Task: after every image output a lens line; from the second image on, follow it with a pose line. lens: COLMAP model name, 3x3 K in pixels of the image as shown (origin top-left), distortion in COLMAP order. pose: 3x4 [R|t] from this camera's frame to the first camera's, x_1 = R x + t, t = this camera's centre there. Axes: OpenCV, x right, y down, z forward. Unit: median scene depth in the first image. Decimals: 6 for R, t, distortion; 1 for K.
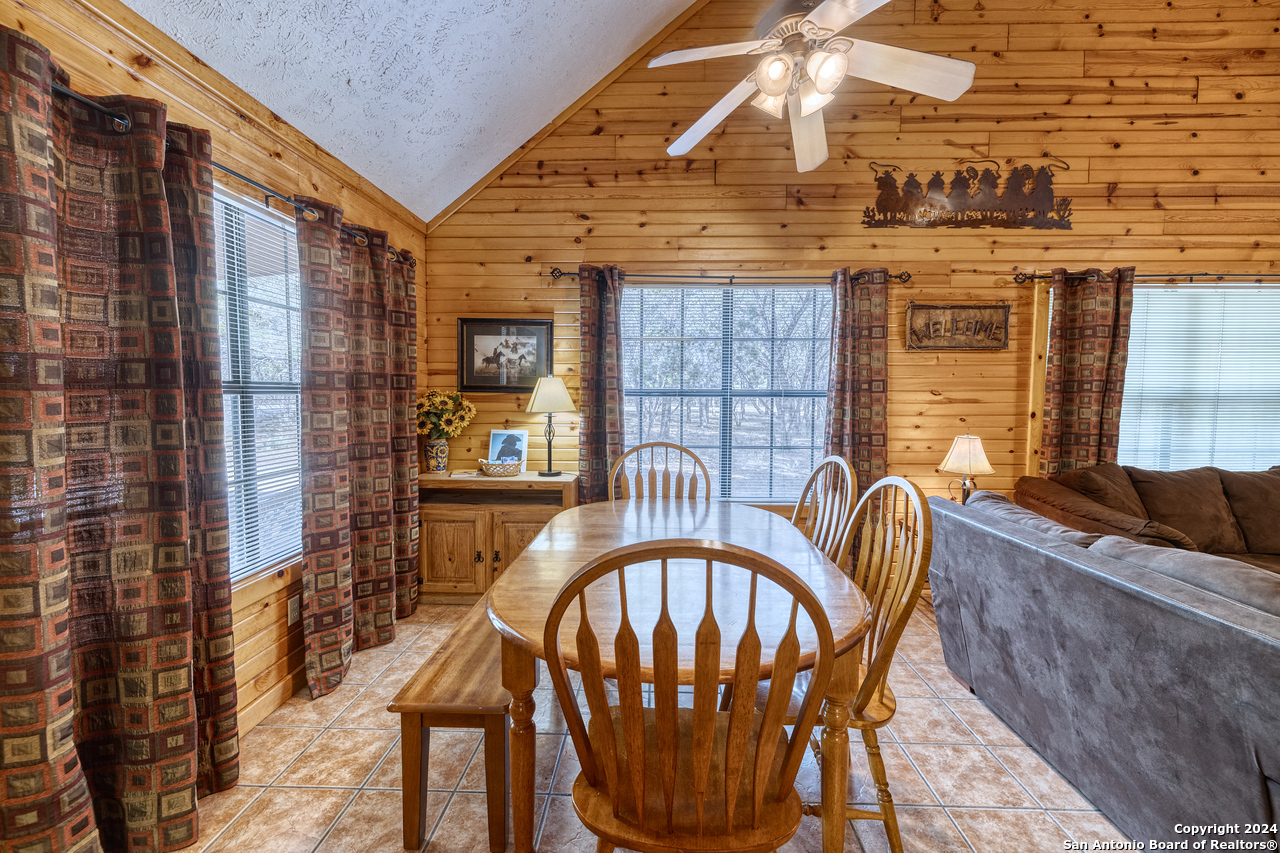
lens RADIAL K [[534.9, 0, 639.6], [0, 534.9, 423.0], [0, 0, 1]] dist [-0.001632, -0.000270]
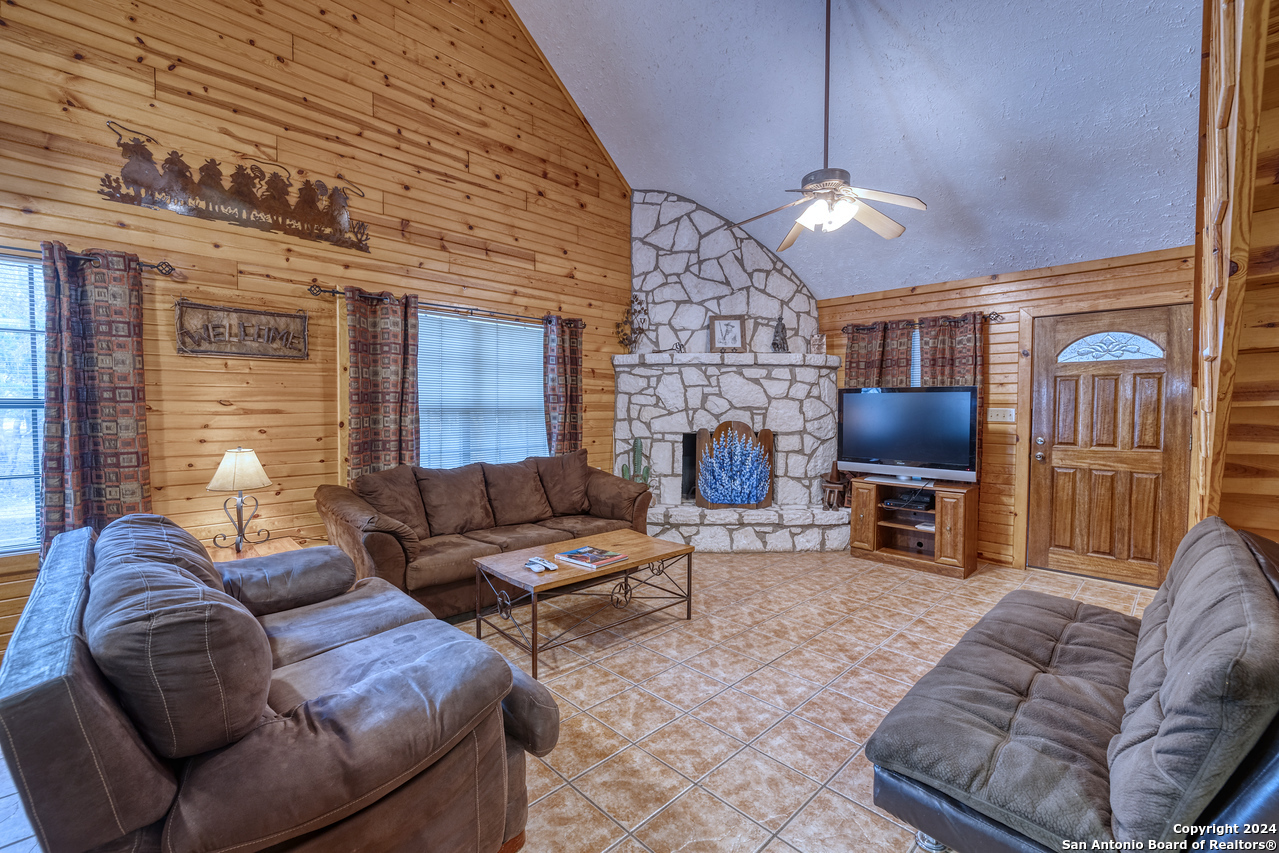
lens RADIAL K [[536.2, 0, 640.4], [0, 536.2, 424.1], [0, 0, 1]] dist [-0.001542, -0.000243]
pose [[0.687930, -0.025885, 0.725315, 0.388061], [0.038057, 0.999275, -0.000434, 0.006972], [-0.724778, 0.027901, 0.688417, -0.140434]]
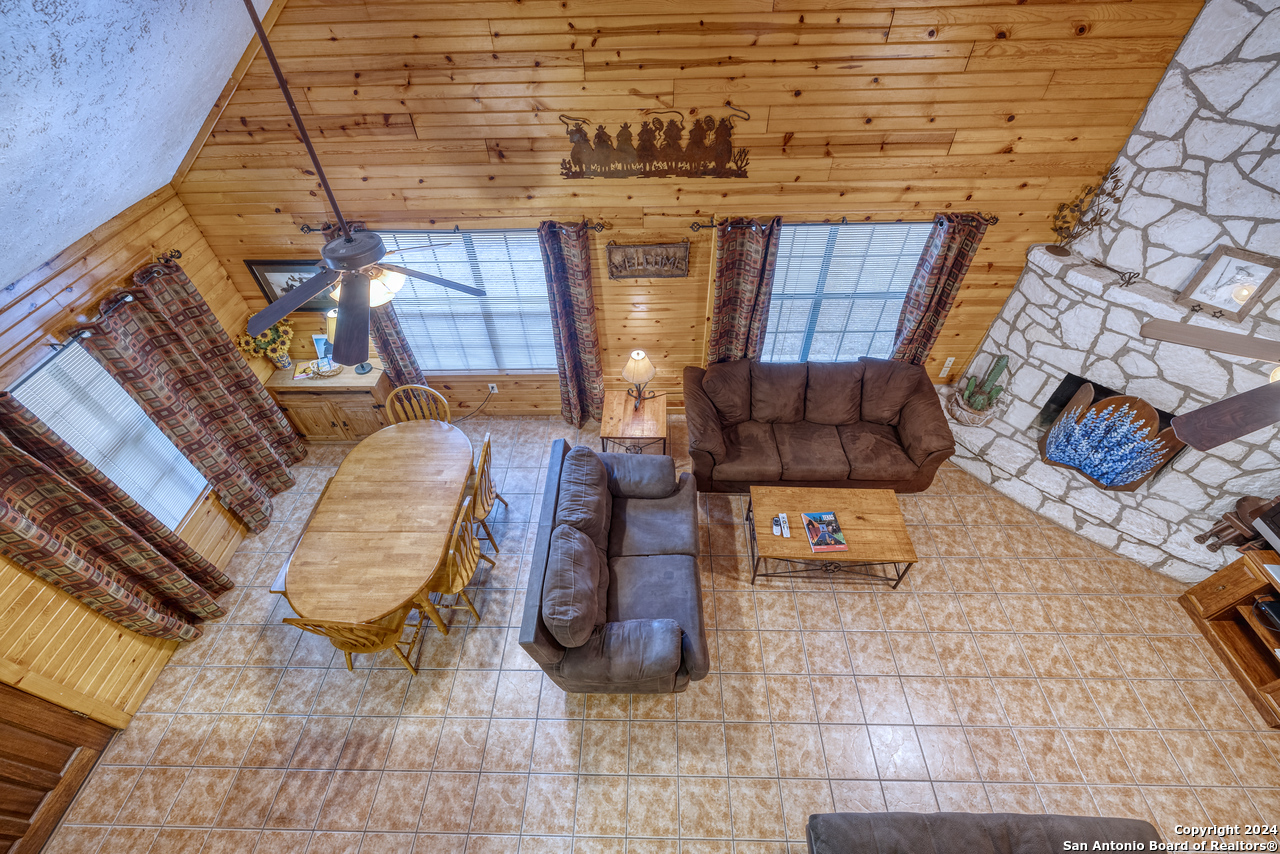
lens RADIAL K [[534.9, 0, 639.6], [0, 534.9, 423.5], [0, 0, 1]] dist [-0.001632, -0.000270]
pose [[0.999484, -0.031270, -0.007406, 0.577346], [0.028017, 0.735075, 0.677407, -0.748145], [-0.015739, -0.677264, 0.735572, -0.162501]]
